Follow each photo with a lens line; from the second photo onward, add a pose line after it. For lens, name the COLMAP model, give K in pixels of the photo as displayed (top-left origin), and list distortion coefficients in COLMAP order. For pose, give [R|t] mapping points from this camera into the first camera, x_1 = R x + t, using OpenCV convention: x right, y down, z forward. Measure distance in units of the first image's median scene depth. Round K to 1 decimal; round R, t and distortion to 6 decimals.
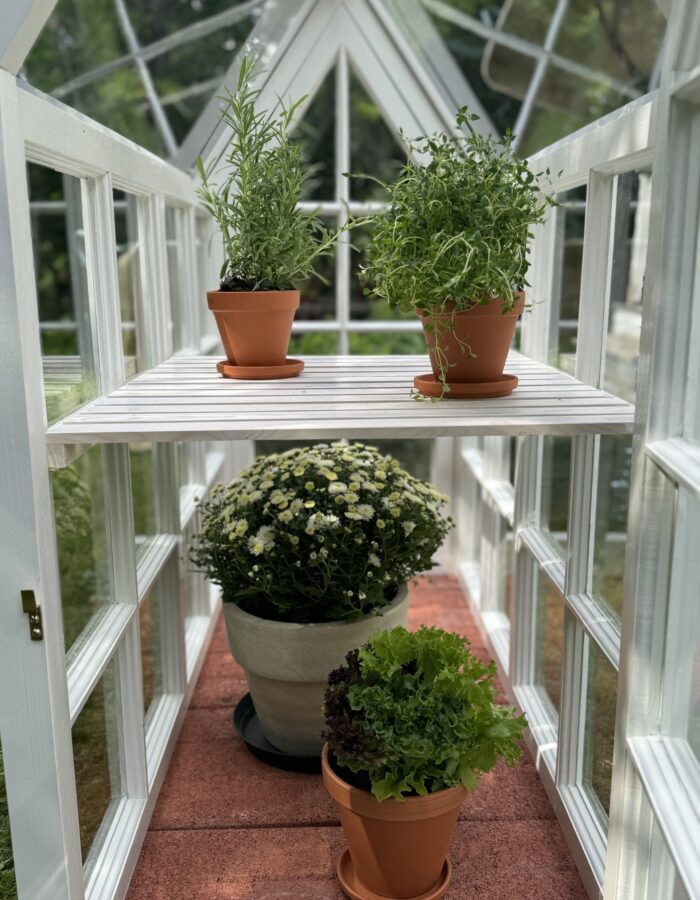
lens RADIAL K [[872.1, 0, 350.0], [0, 872.1, 450.0], [0, 0, 1]] dist [0.093061, -0.003340]
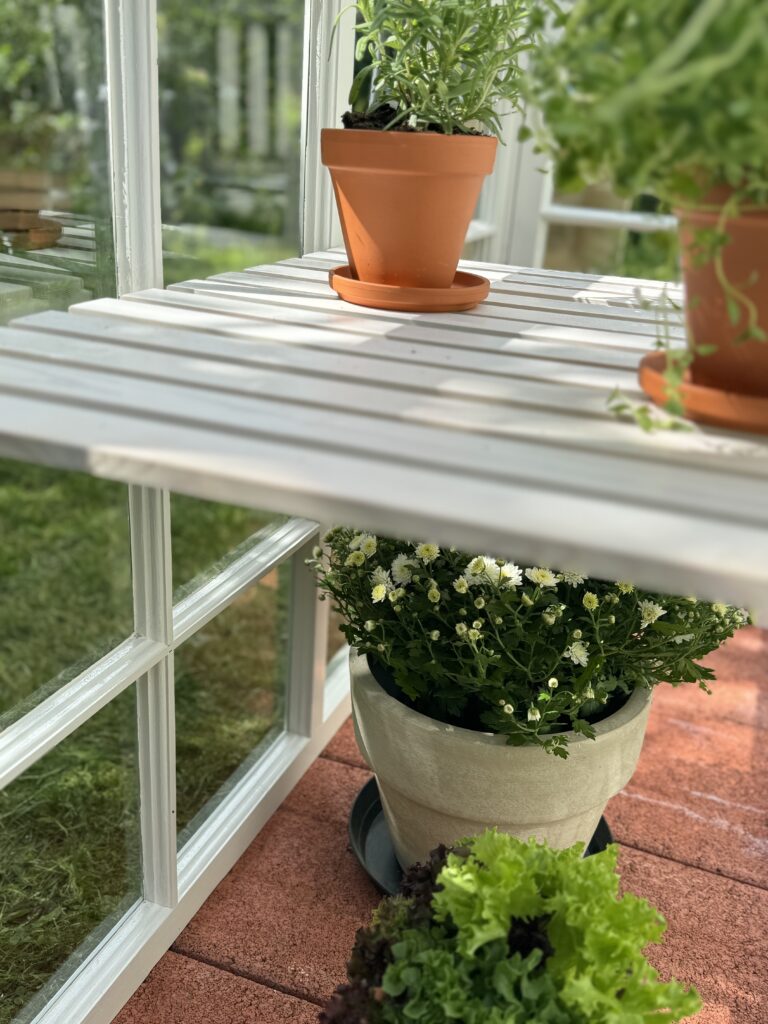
lens RADIAL K [[973.0, 0, 378.2], [0, 973.0, 523.6], [0, 0, 1]] dist [0.073673, -0.006095]
pose [[0.918377, 0.204178, -0.338960, 0.111389], [-0.141839, 0.969534, 0.199716, -0.066470], [0.369411, -0.135336, 0.919358, 0.397789]]
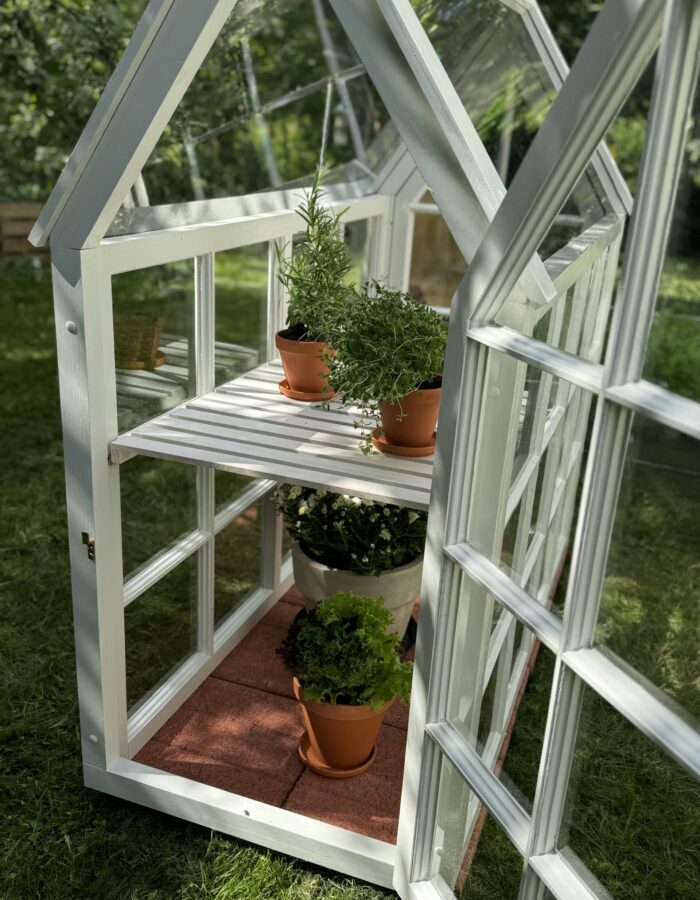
lens RADIAL K [[872.1, 0, 350.0], [0, 872.1, 450.0], [0, 0, 1]] dist [0.093061, -0.003340]
pose [[0.924230, 0.185868, -0.333544, 0.417772], [-0.137330, 0.976882, 0.163838, -0.223044], [0.356285, -0.105618, 0.928389, -0.262322]]
